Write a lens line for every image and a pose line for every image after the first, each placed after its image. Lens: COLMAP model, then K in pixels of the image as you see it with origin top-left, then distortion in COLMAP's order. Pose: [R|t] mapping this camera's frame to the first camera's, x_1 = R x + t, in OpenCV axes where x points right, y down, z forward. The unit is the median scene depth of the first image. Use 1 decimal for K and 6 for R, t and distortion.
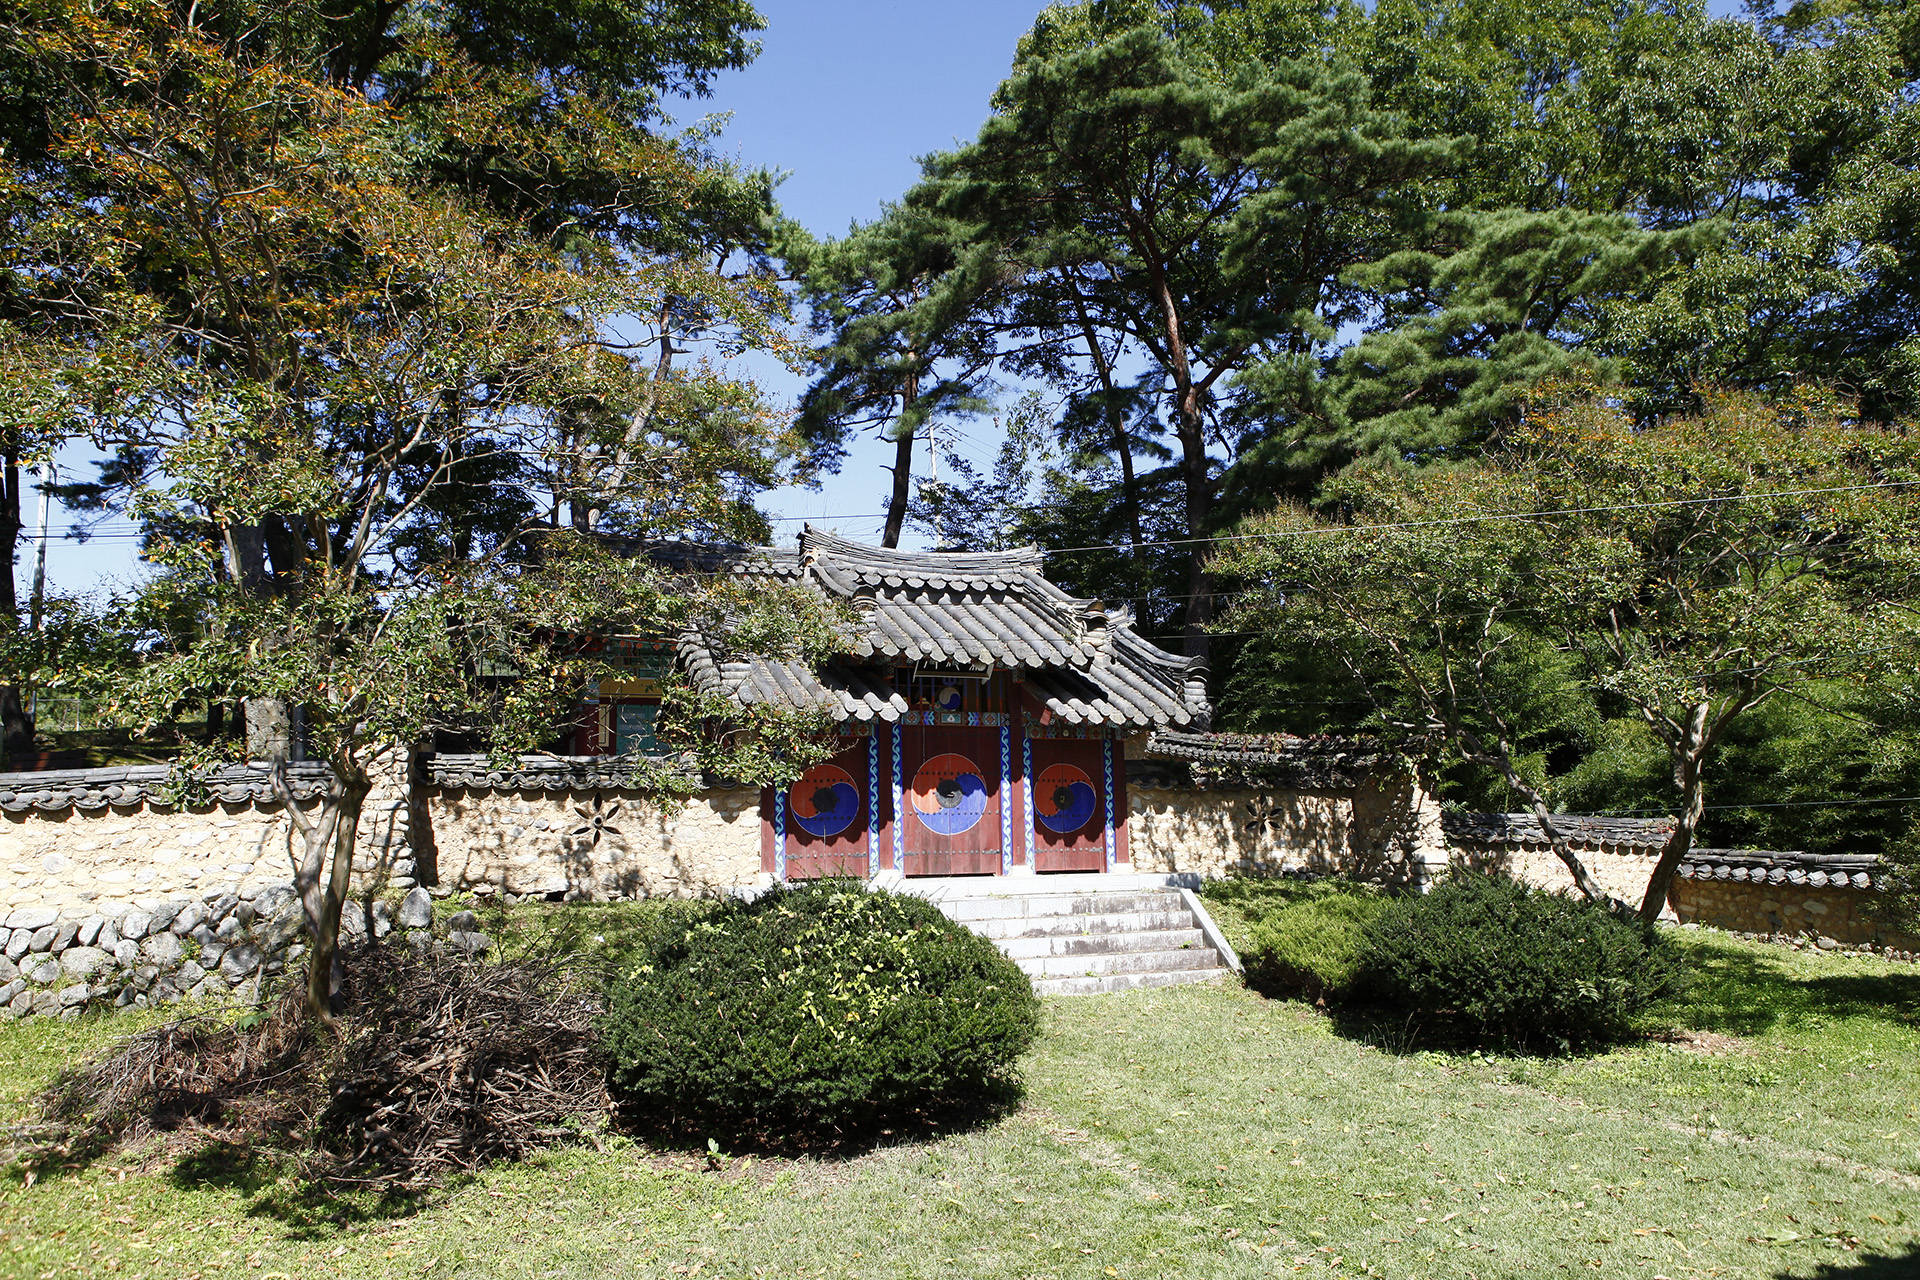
lens RADIAL K [[1279.4, 0, 958.7], [0, 1279.4, 629.6], [0, 0, 1]] dist [-0.081986, 0.017387]
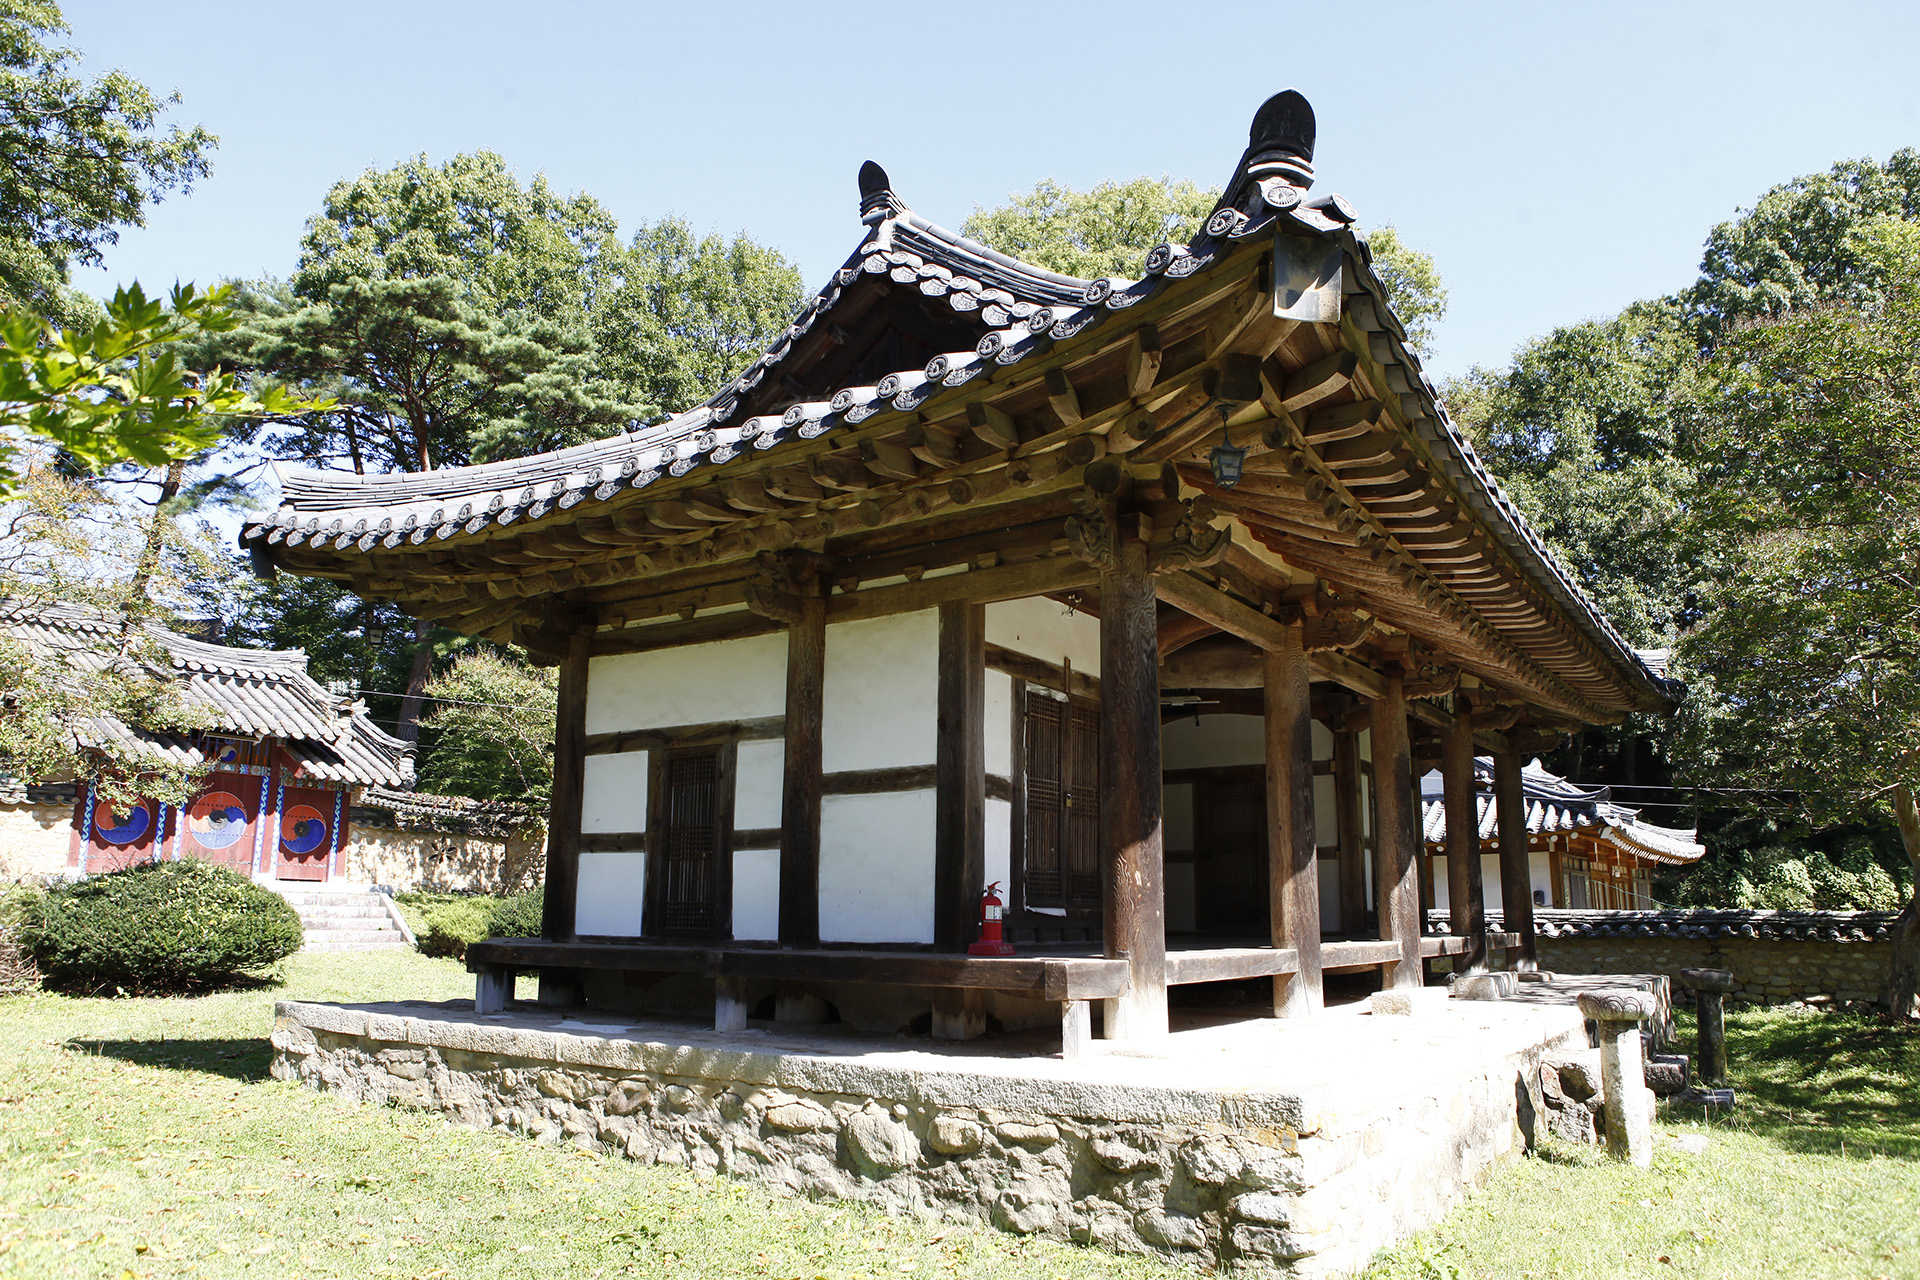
lens RADIAL K [[1279.4, 0, 980.6], [0, 1279.4, 647.5], [0, 0, 1]] dist [-0.081986, 0.017387]
pose [[0.809621, 0.139041, 0.570247, -0.131369], [-0.114903, 0.990284, -0.078320, -0.049764], [-0.575597, -0.002113, 0.817731, -0.602252]]
